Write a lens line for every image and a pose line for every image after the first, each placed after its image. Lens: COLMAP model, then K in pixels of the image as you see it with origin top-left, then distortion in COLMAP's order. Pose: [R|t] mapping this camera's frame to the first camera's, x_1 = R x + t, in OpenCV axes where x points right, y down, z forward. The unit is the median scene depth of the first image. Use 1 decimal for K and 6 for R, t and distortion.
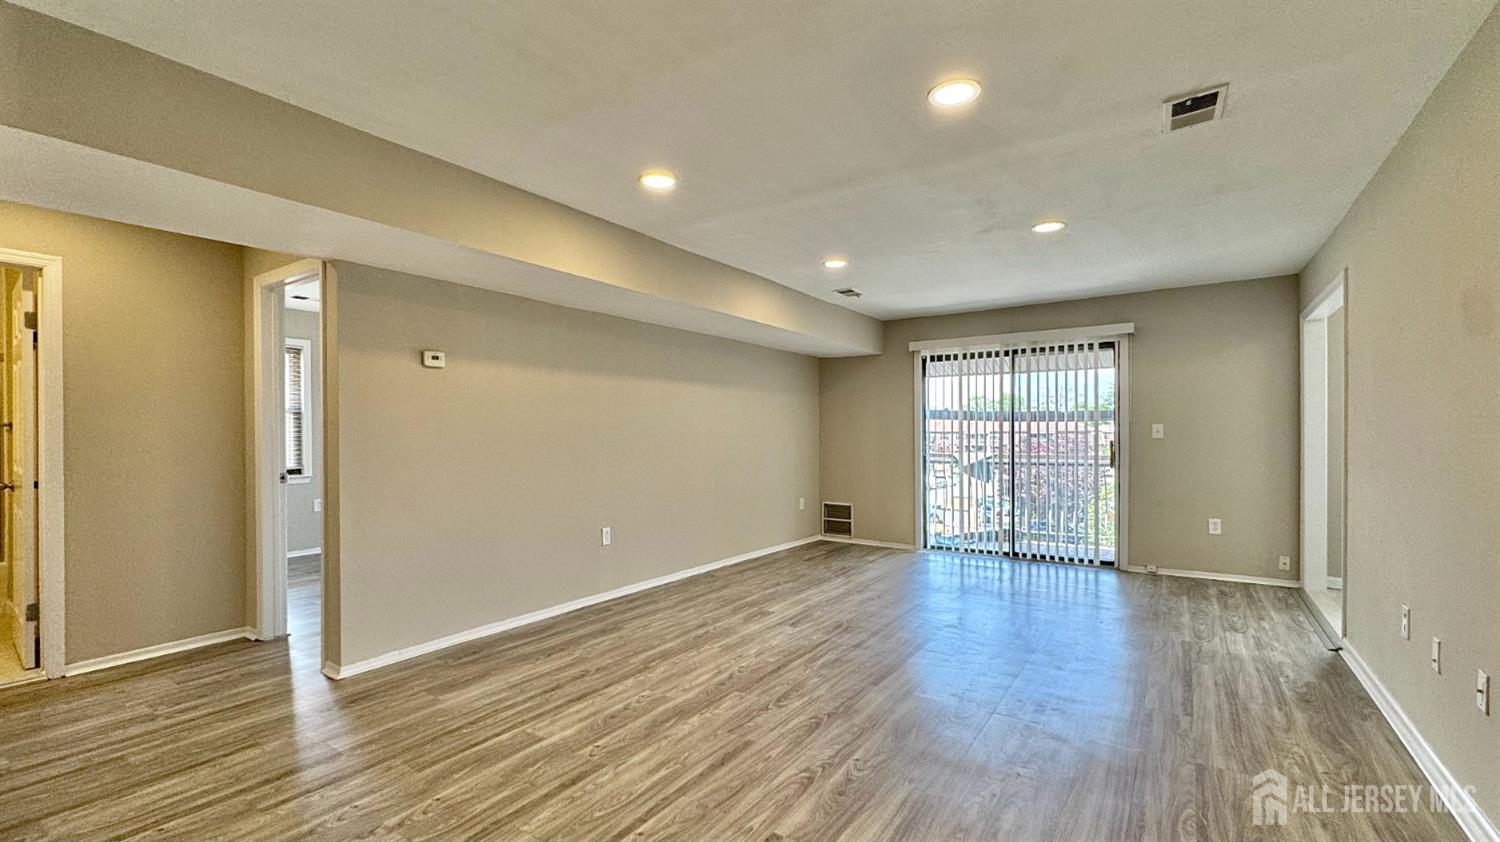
lens RADIAL K [[637.8, 0, 751.2], [0, 637.8, 440.9], [0, 0, 1]] dist [0.000209, 0.000045]
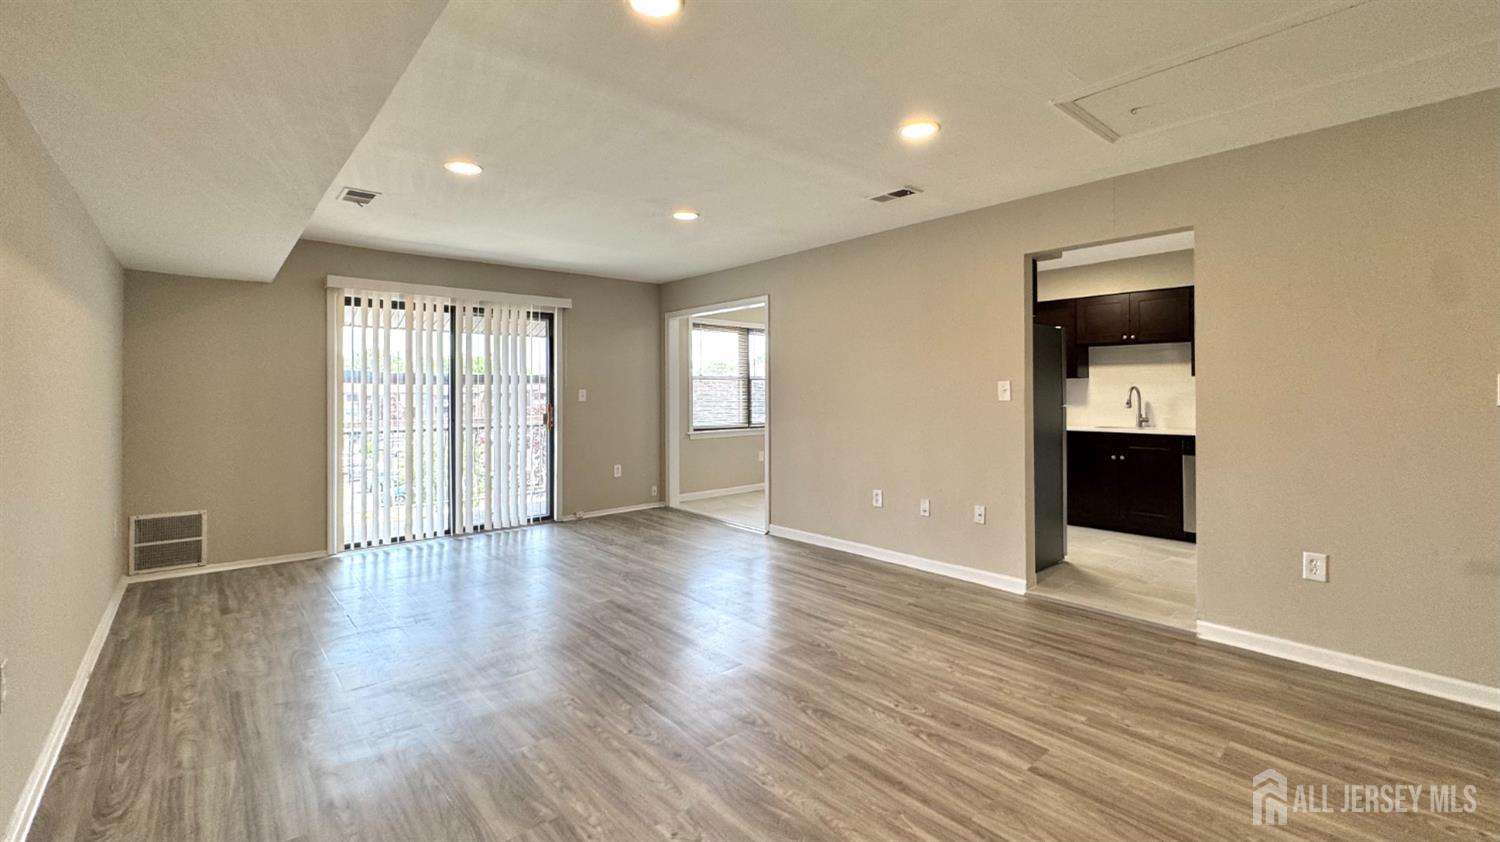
lens RADIAL K [[622.9, 0, 750.6], [0, 622.9, 414.8], [0, 0, 1]] dist [0.002725, 0.000209]
pose [[0.252288, -0.032651, 0.967101, -0.401338], [0.010597, 0.999464, 0.030979, -0.013321], [-0.967594, 0.002432, 0.252499, 0.430147]]
